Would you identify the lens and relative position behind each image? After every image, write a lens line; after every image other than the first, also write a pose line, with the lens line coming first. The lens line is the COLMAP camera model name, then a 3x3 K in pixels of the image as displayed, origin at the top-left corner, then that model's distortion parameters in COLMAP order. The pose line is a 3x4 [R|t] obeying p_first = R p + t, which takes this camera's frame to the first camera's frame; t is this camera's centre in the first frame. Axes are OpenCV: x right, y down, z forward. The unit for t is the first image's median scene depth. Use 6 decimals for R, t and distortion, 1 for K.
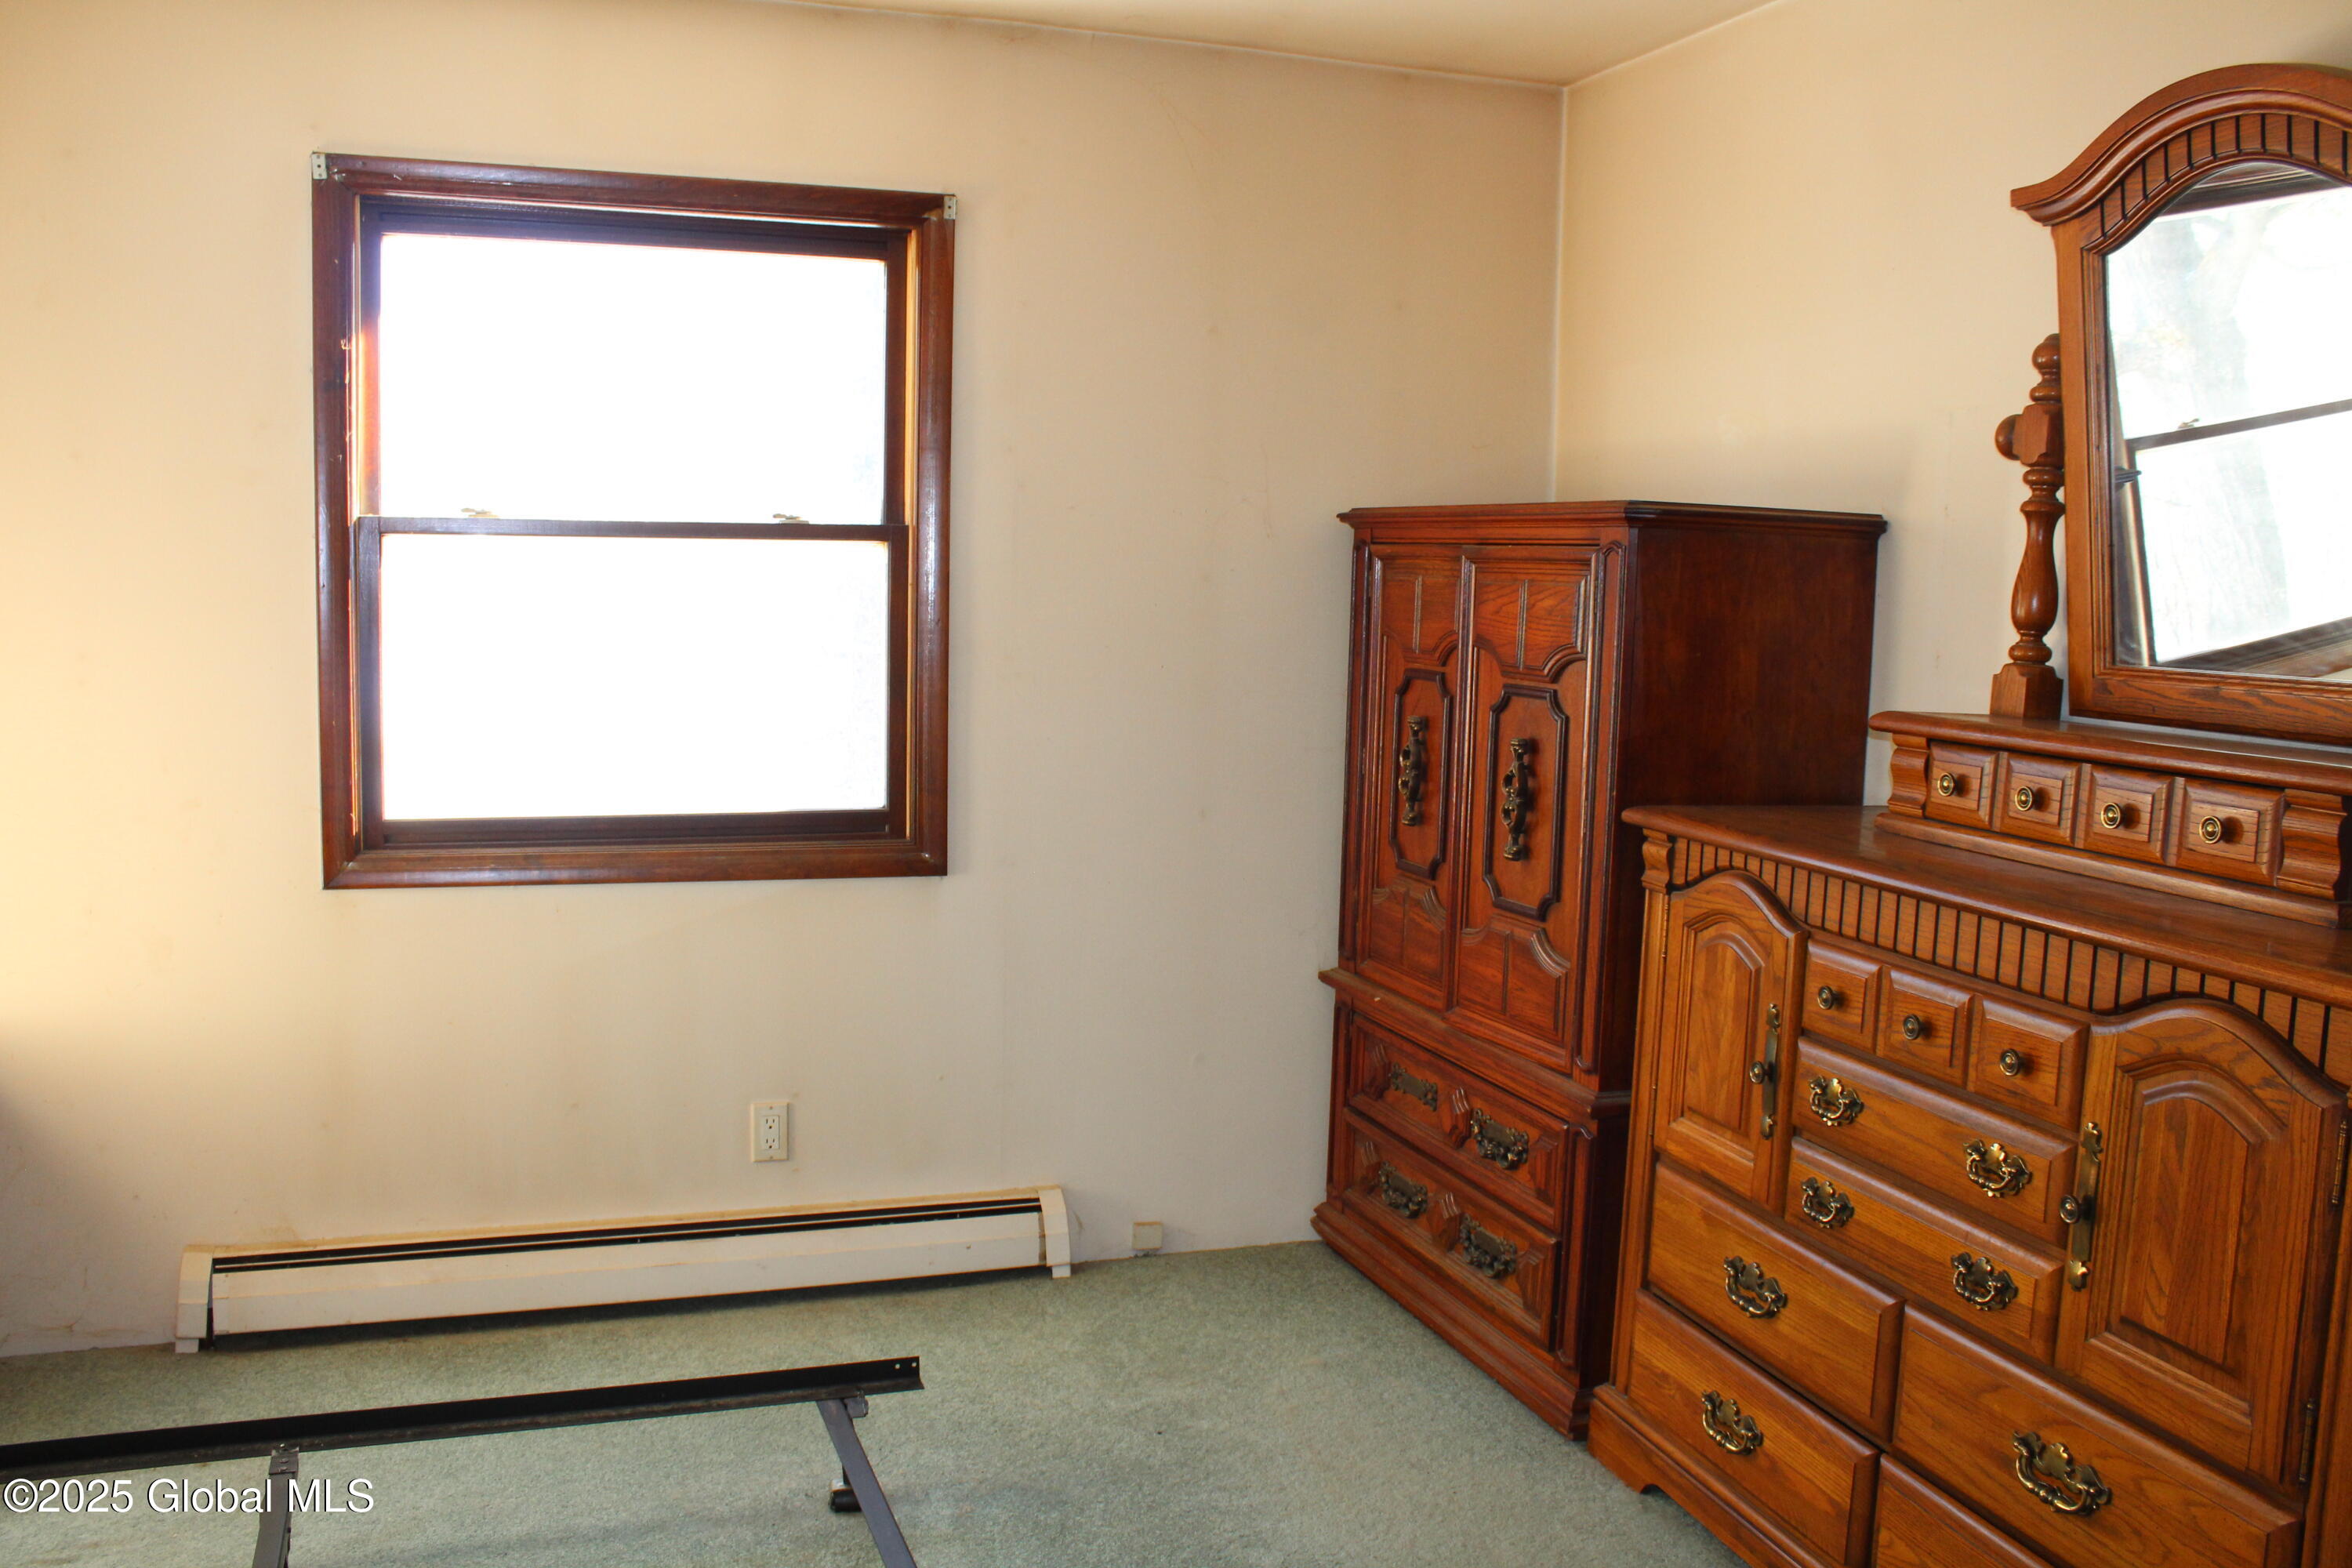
lens RADIAL K [[1880.9, 0, 1209.3], [0, 1880.9, 776.6], [0, 0, 1]] dist [-0.161424, 0.100316]
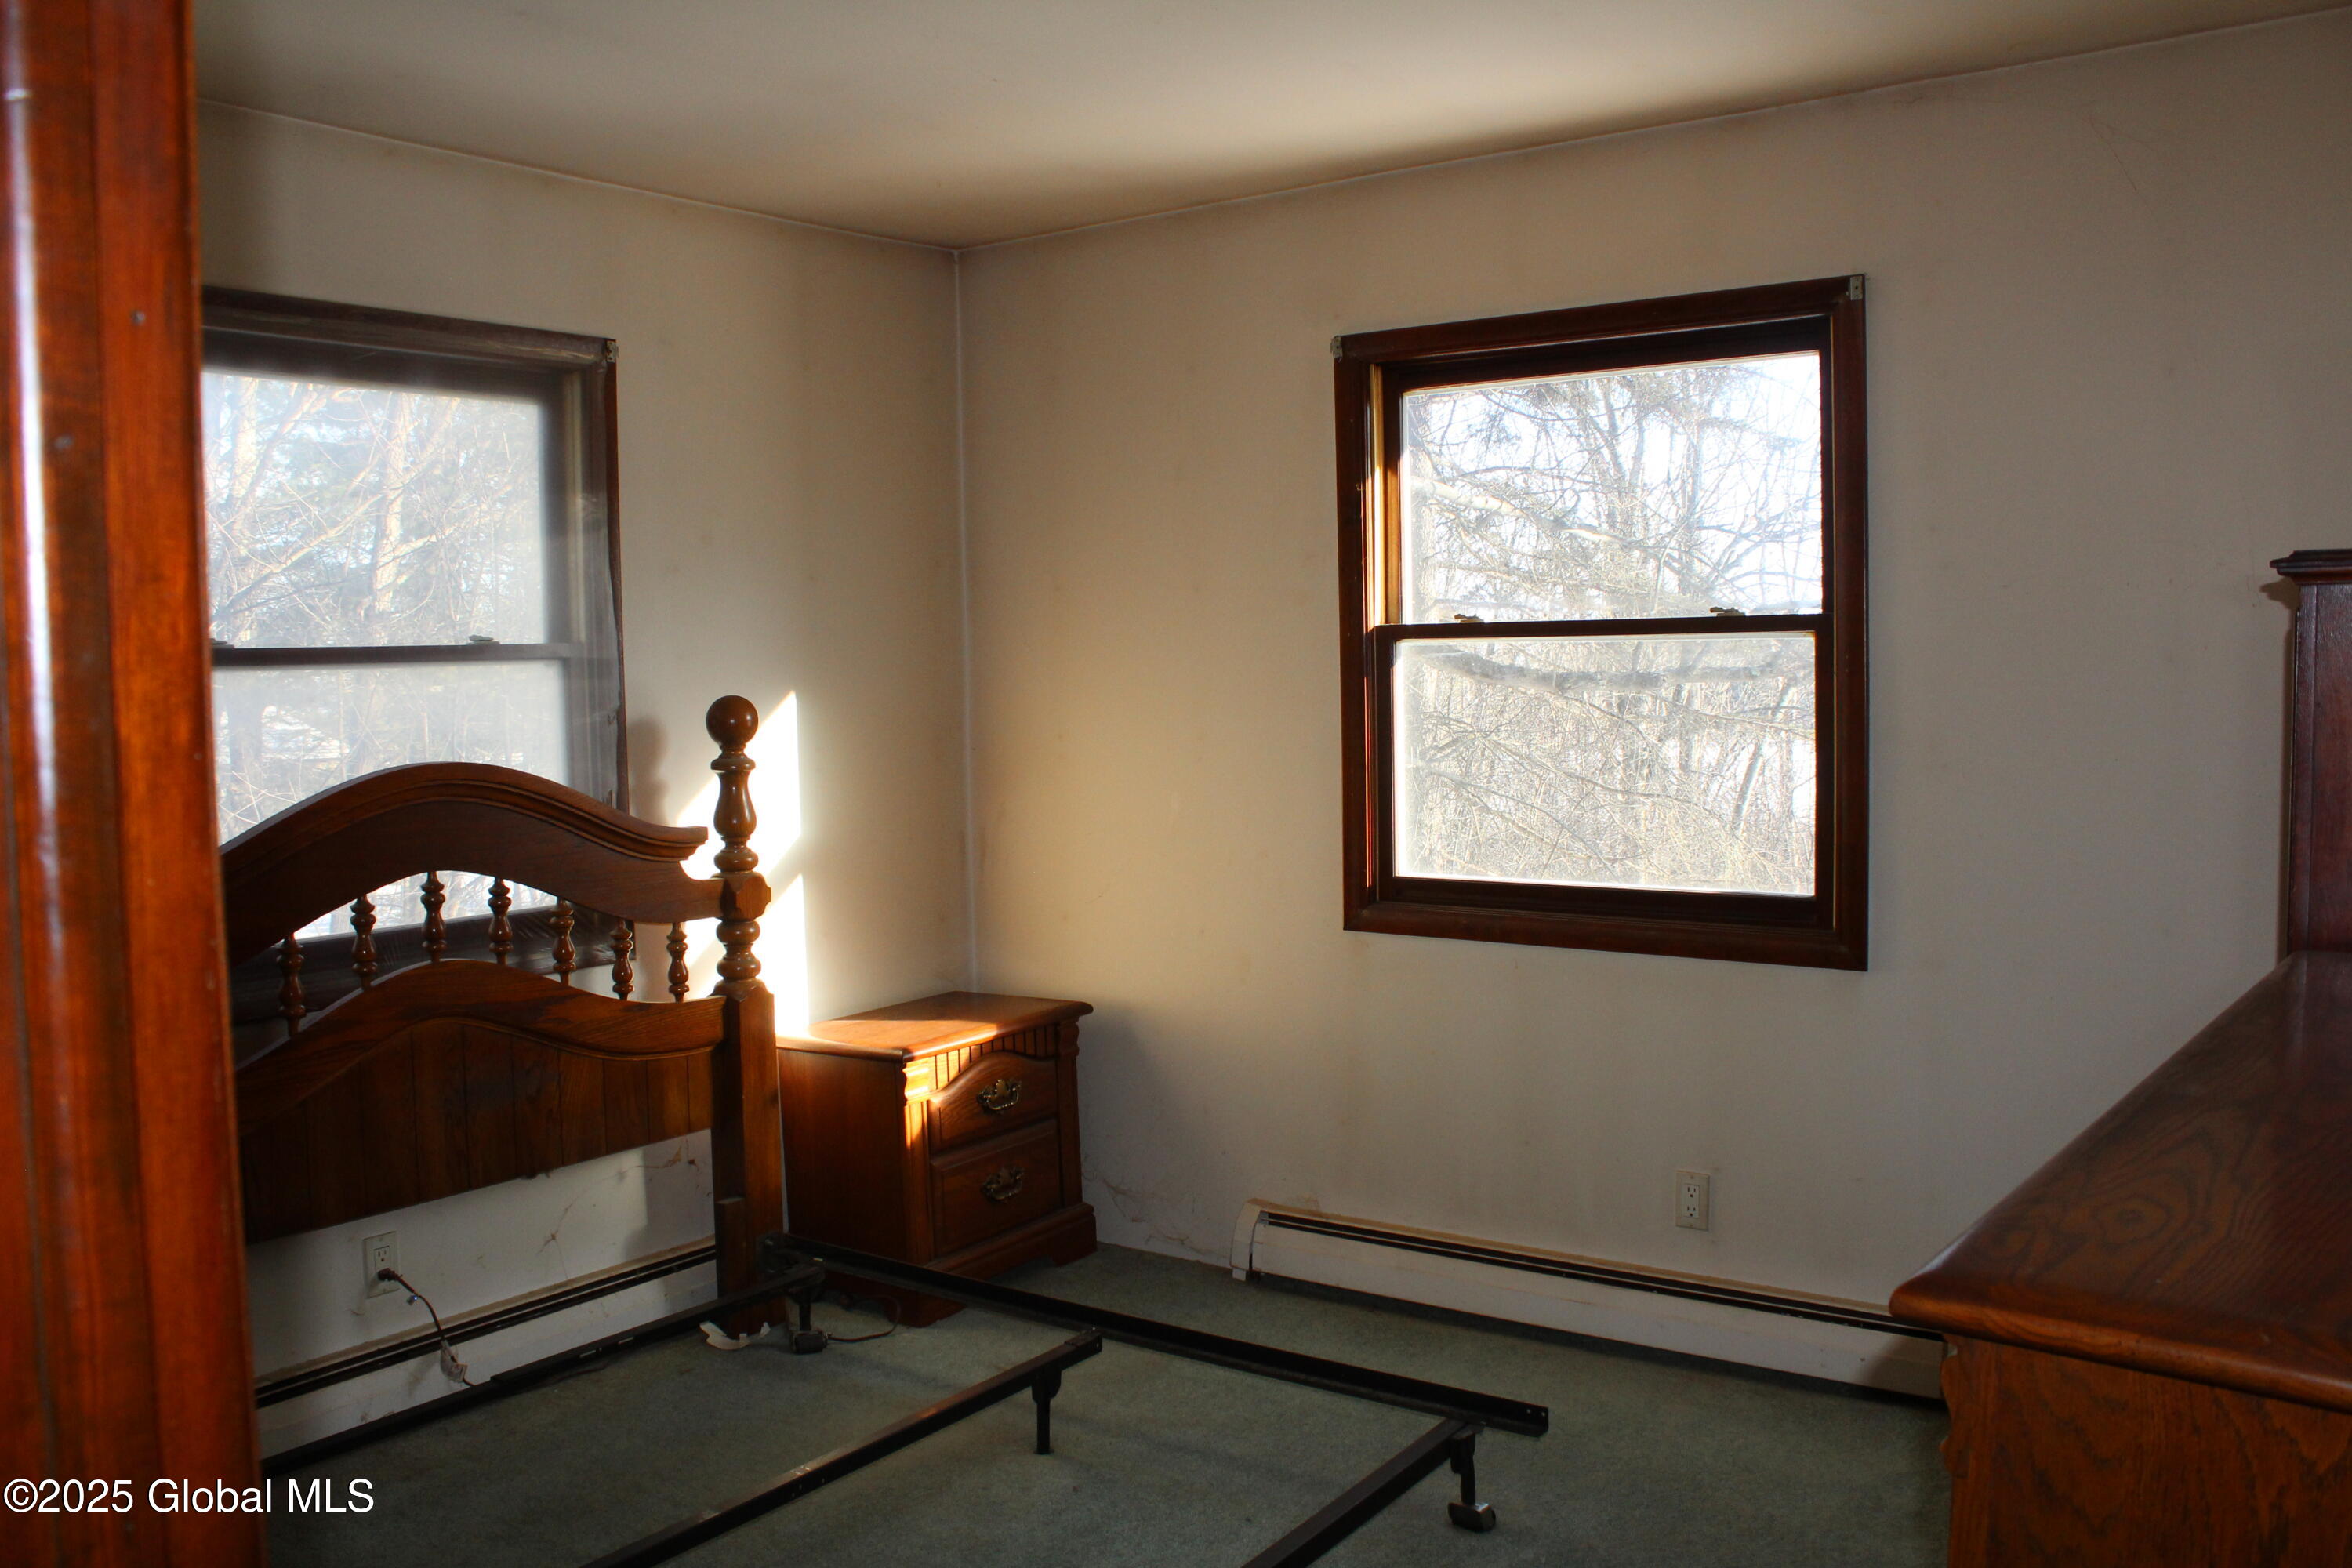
lens RADIAL K [[1880.9, 0, 1209.3], [0, 1880.9, 776.6], [0, 0, 1]] dist [-0.161424, 0.100316]
pose [[0.578868, 0.017066, -0.815243, 0.489754], [-0.056186, 0.998240, -0.018999, -0.011621], [0.813483, 0.056804, 0.578808, 0.184506]]
